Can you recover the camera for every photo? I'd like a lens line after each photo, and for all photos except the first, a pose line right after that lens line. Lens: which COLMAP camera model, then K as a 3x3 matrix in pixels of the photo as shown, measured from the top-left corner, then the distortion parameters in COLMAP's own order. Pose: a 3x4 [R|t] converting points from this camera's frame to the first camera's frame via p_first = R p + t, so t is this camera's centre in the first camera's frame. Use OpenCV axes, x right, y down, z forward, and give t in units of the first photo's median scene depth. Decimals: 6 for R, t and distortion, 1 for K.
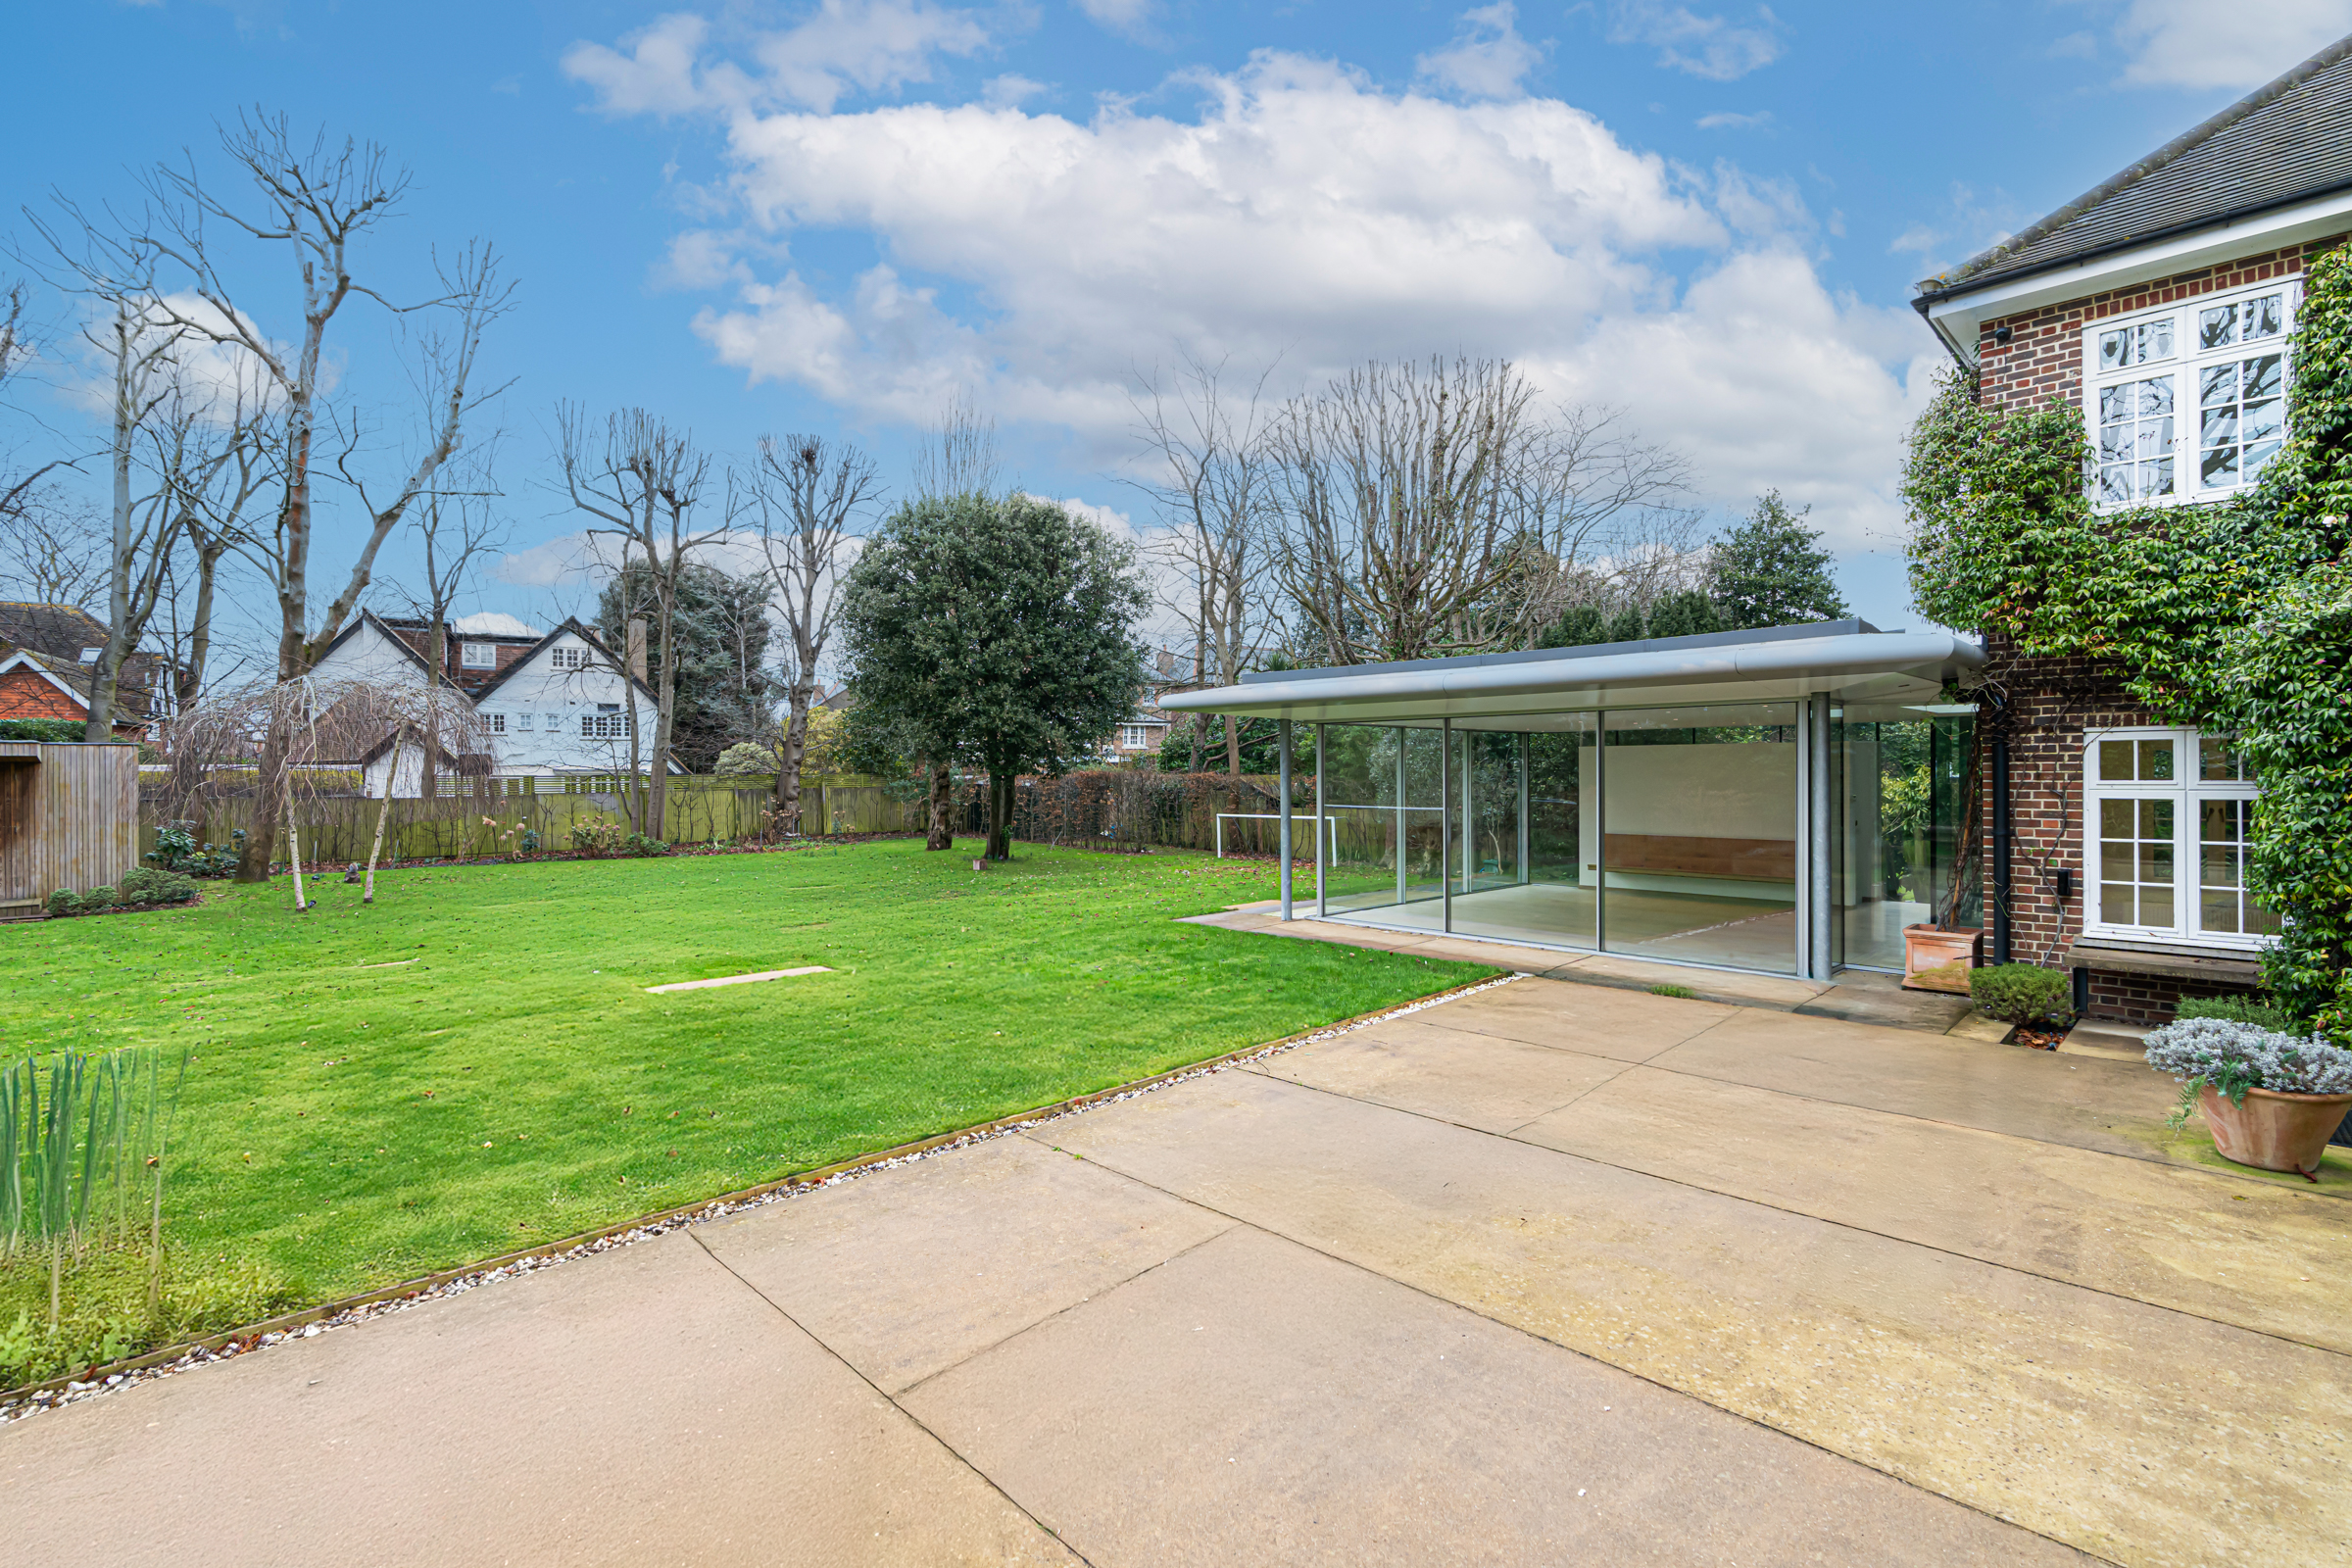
lens RADIAL K [[1057.7, 0, 1176.0], [0, 1057.7, 773.9], [0, 0, 1]] dist [-0.001004, 0.001059]
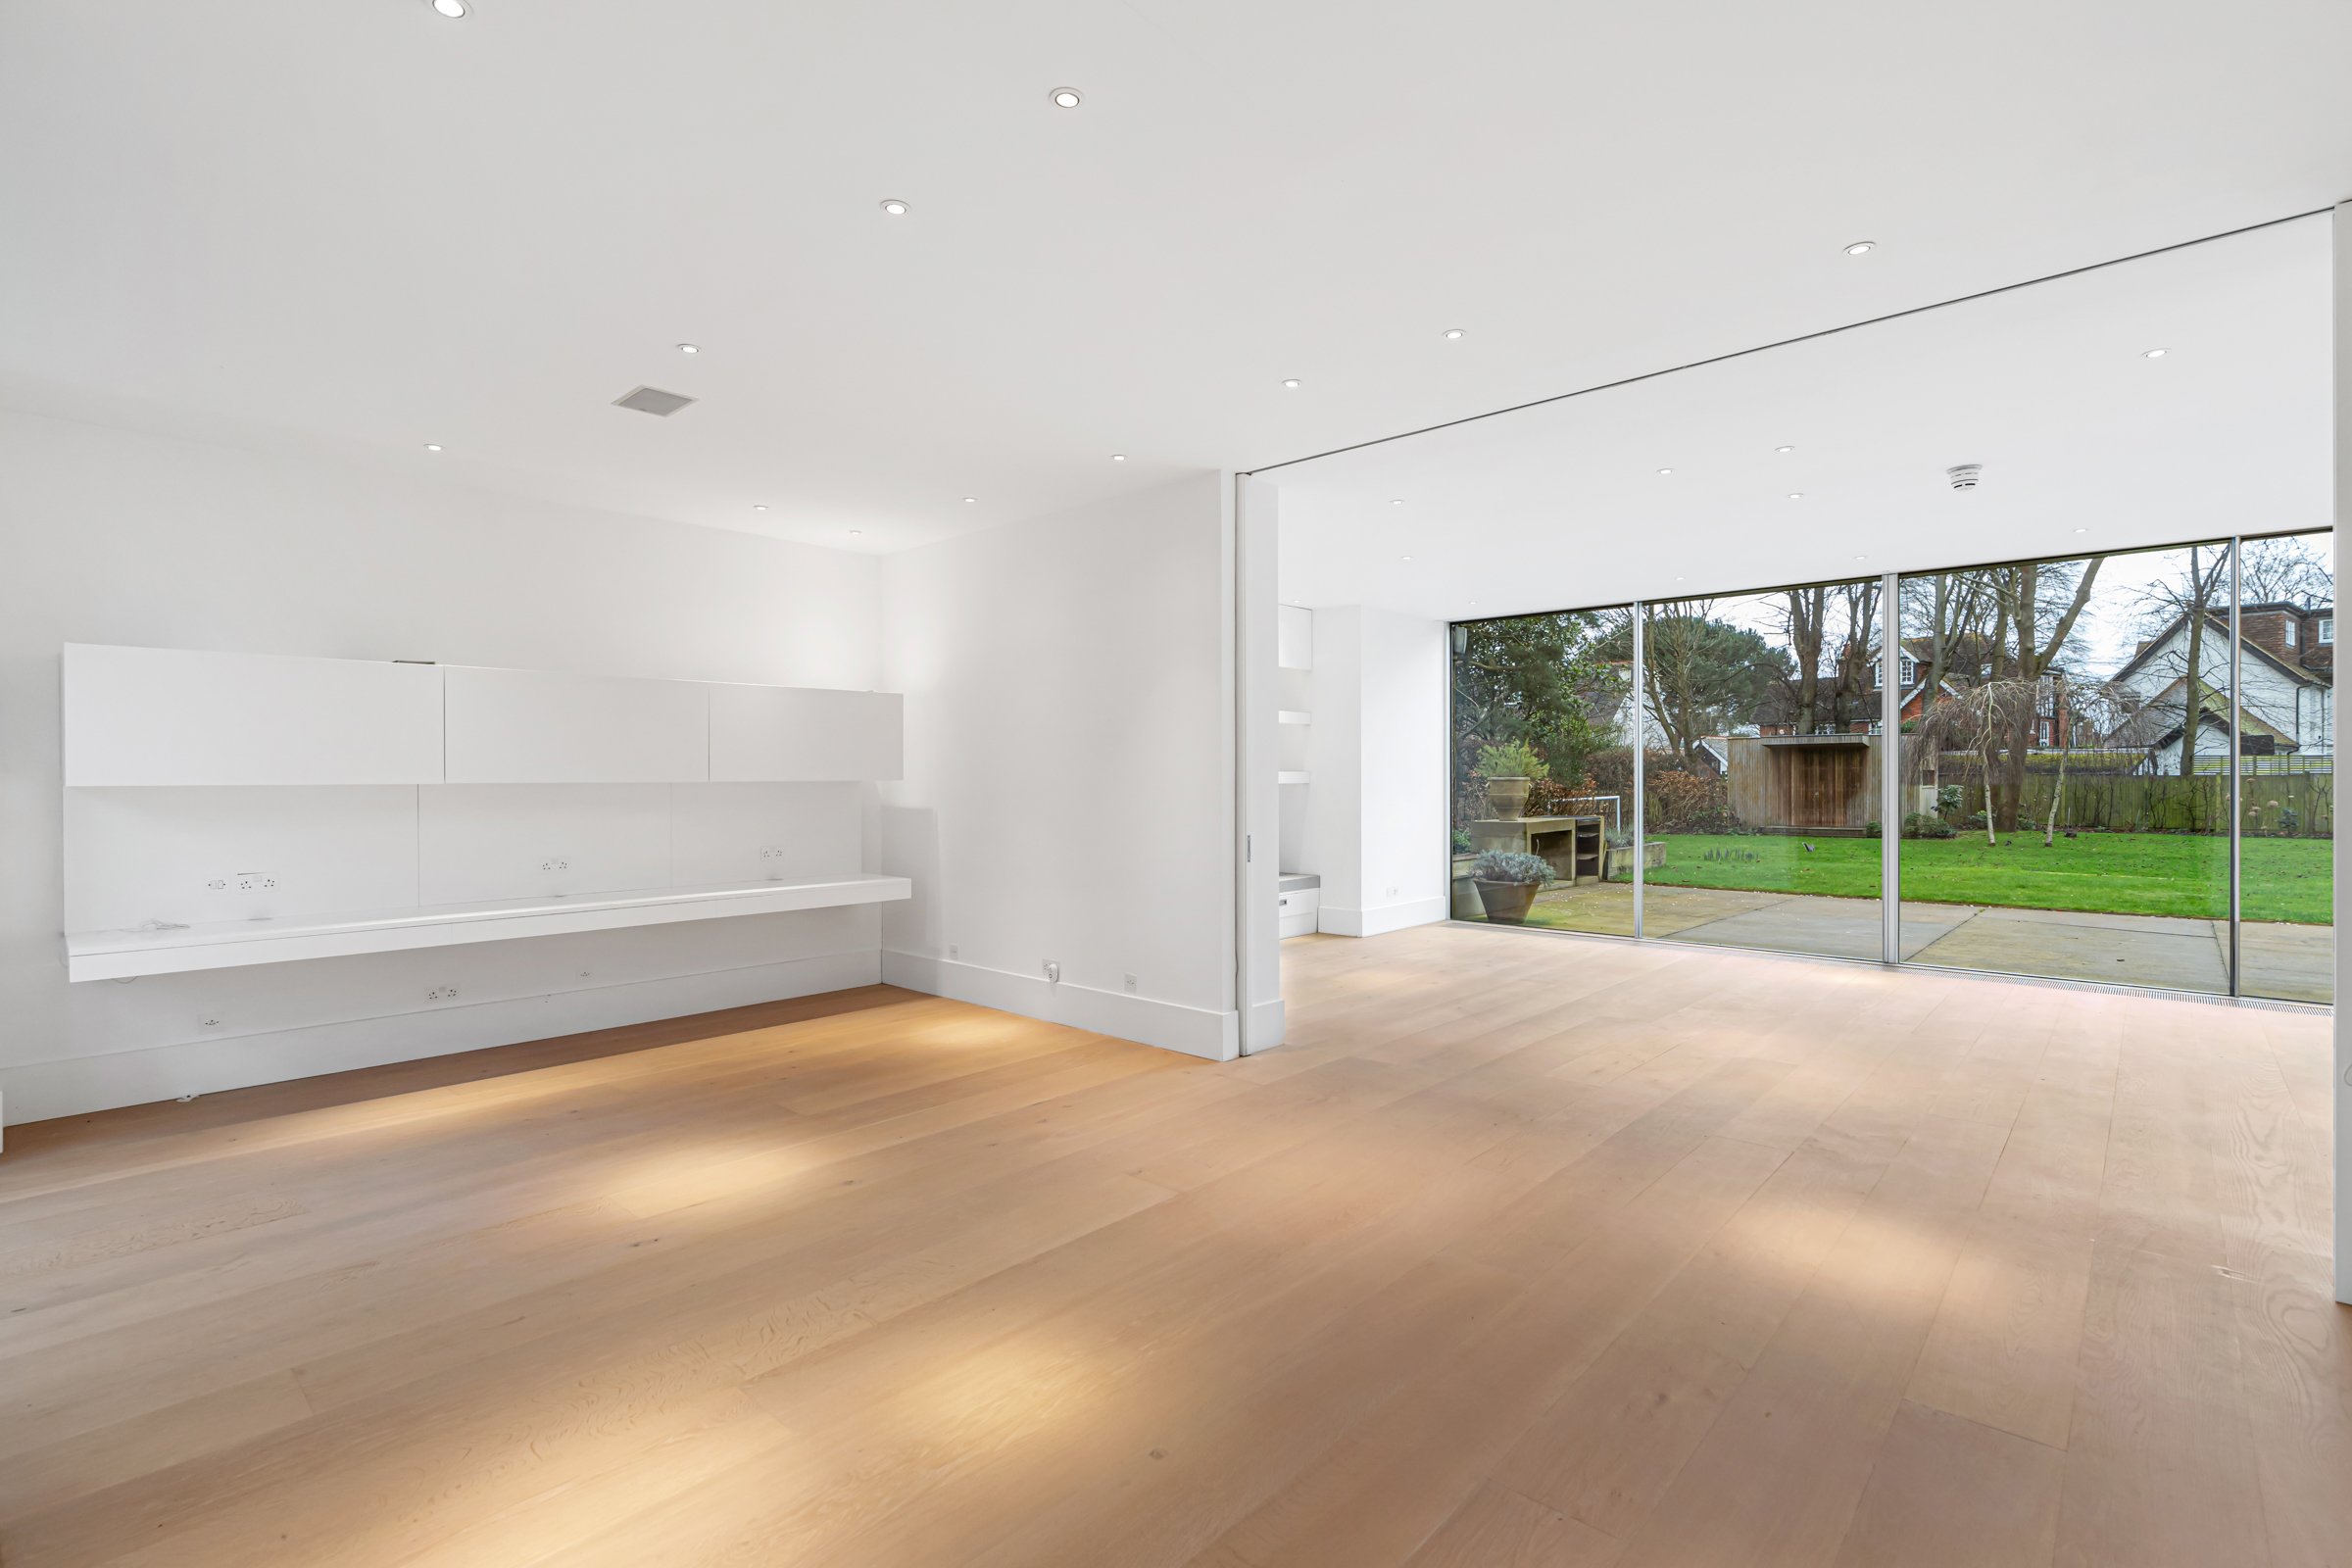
lens RADIAL K [[1075.5, 0, 1176.0], [0, 1075.5, 784.0], [0, 0, 1]] dist [-0.000164, 0.000079]
pose [[0.061597, 0.014602, -0.997994, 0.383068], [-0.001032, 0.999893, 0.014566, 0.017510], [0.998101, 0.000133, 0.061606, -0.135192]]
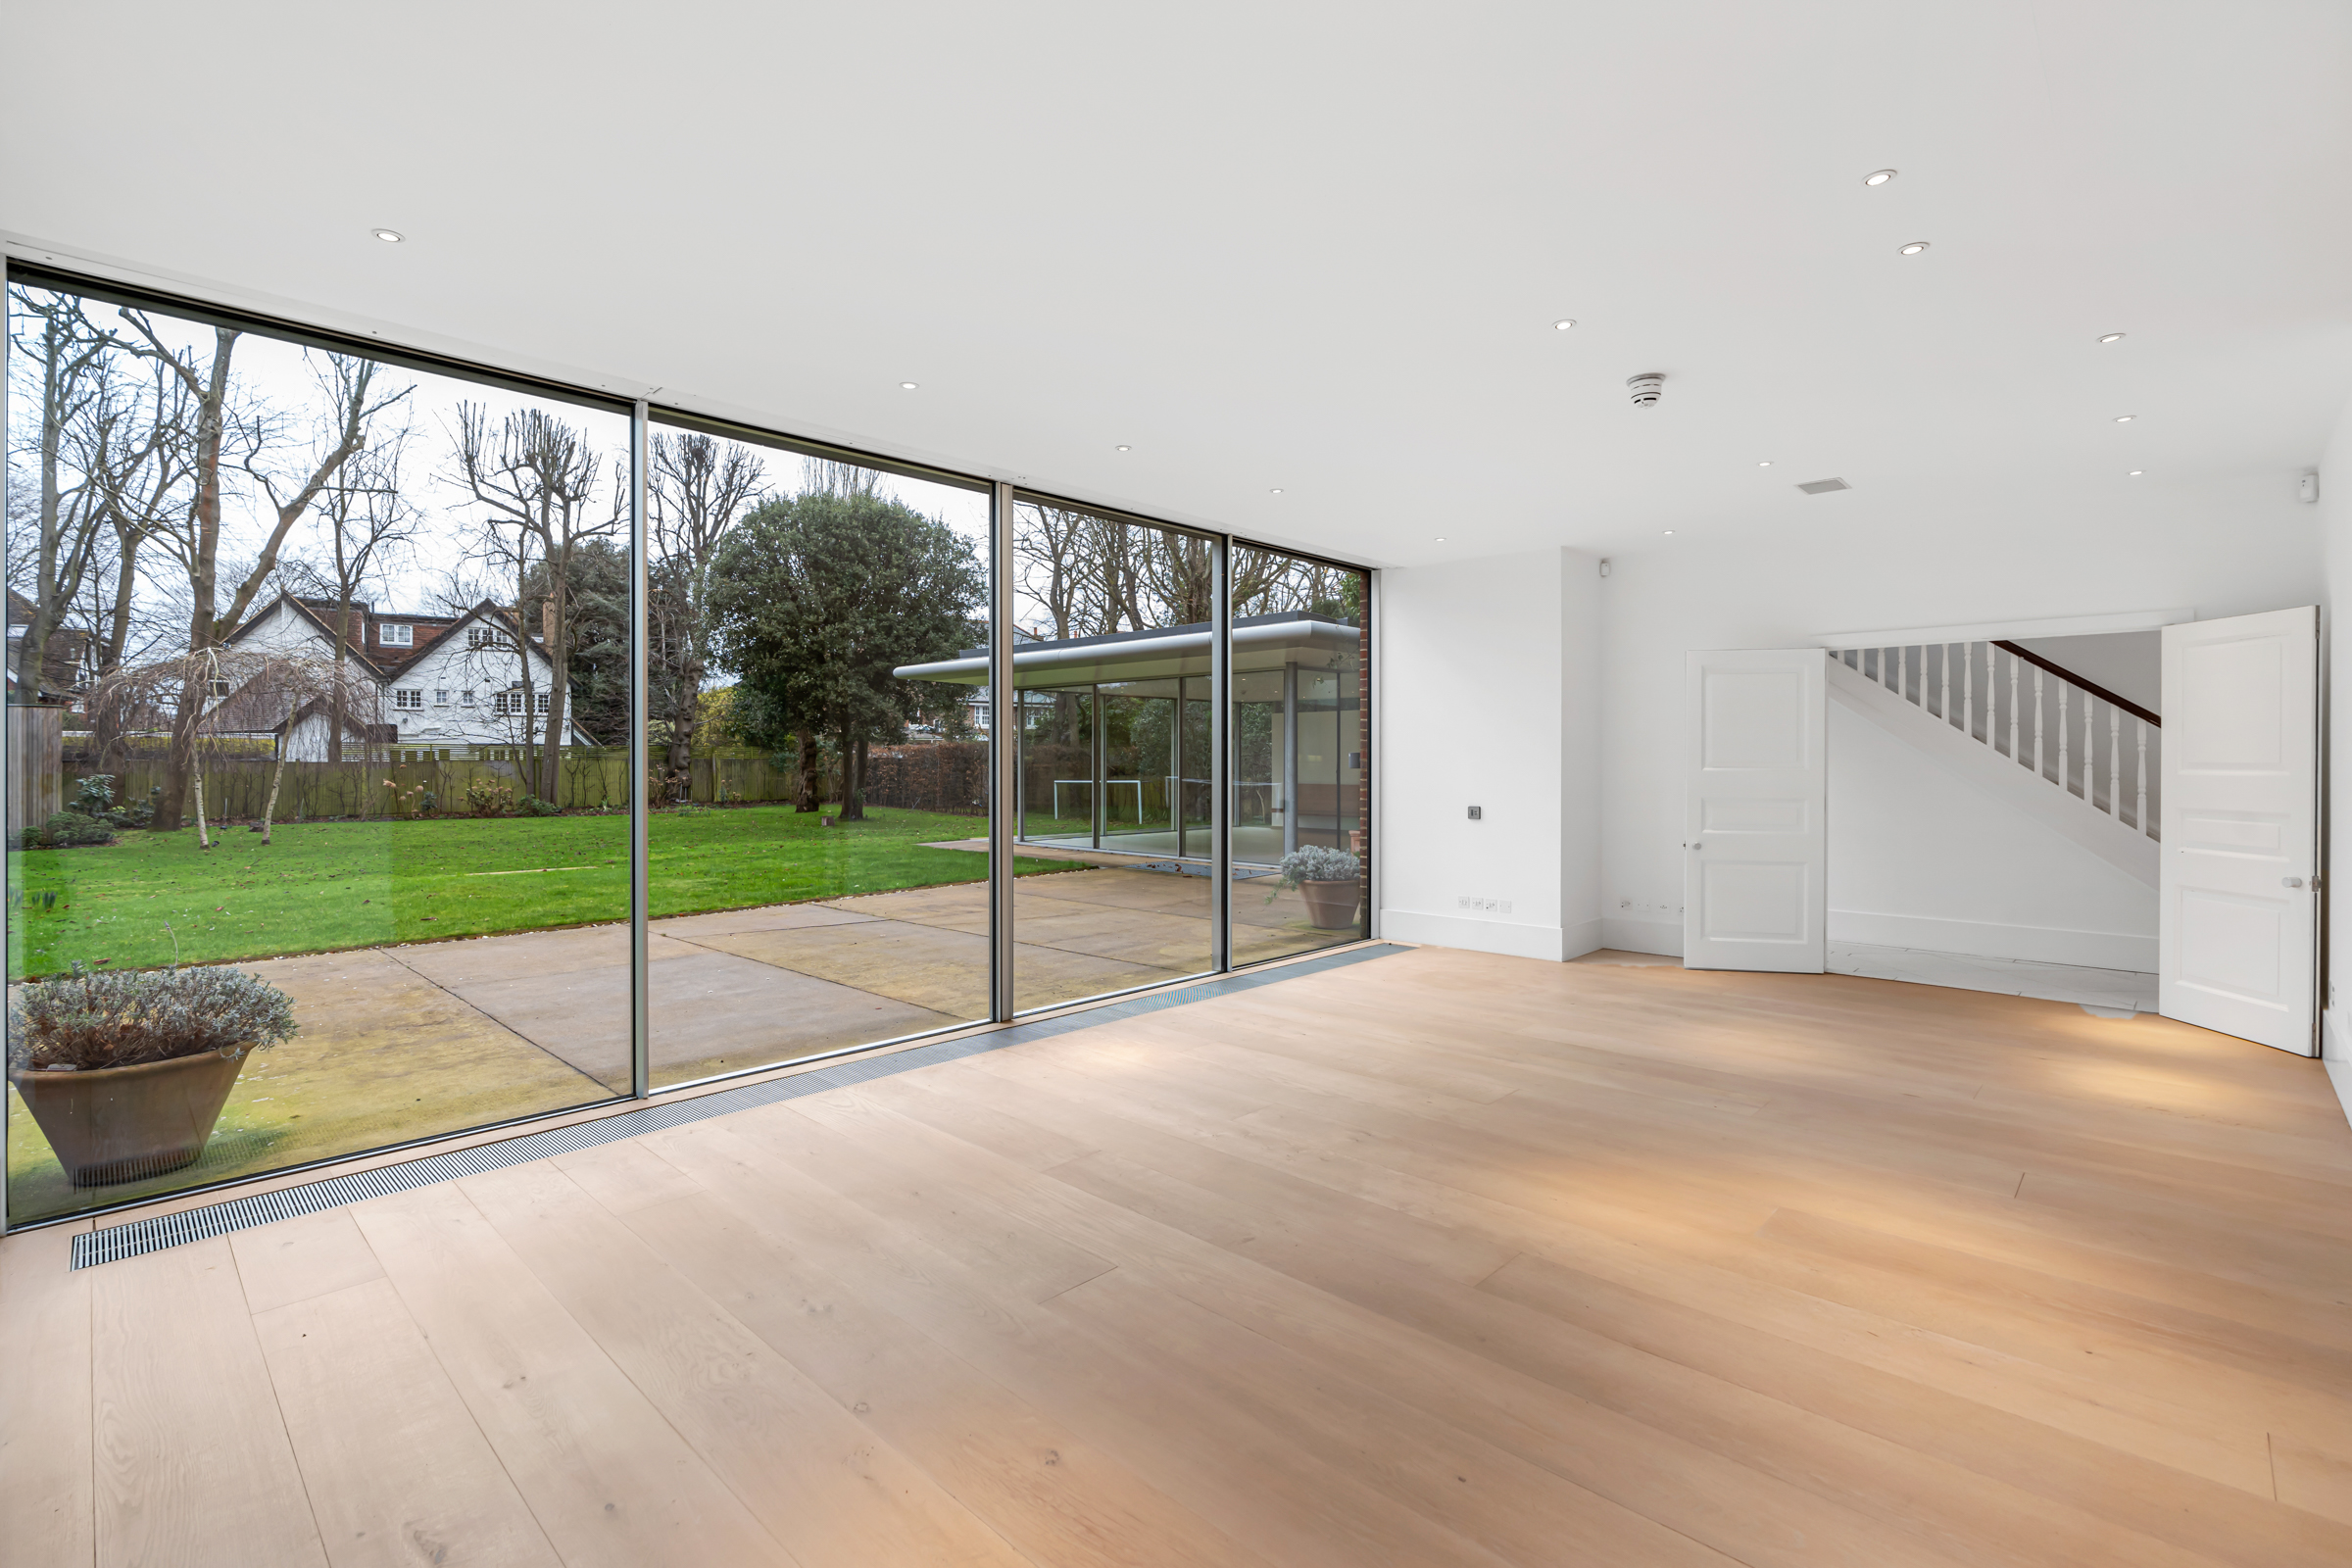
lens RADIAL K [[1046.3, 0, 1163.4], [0, 1046.3, 757.7], [0, 0, 1]] dist [-0.000889, 0.000141]
pose [[0.999392, 0.005116, 0.034474, 0.131557], [-0.005005, 0.999982, -0.003308, 0.018800], [-0.034491, 0.003133, 0.999400, -0.132084]]
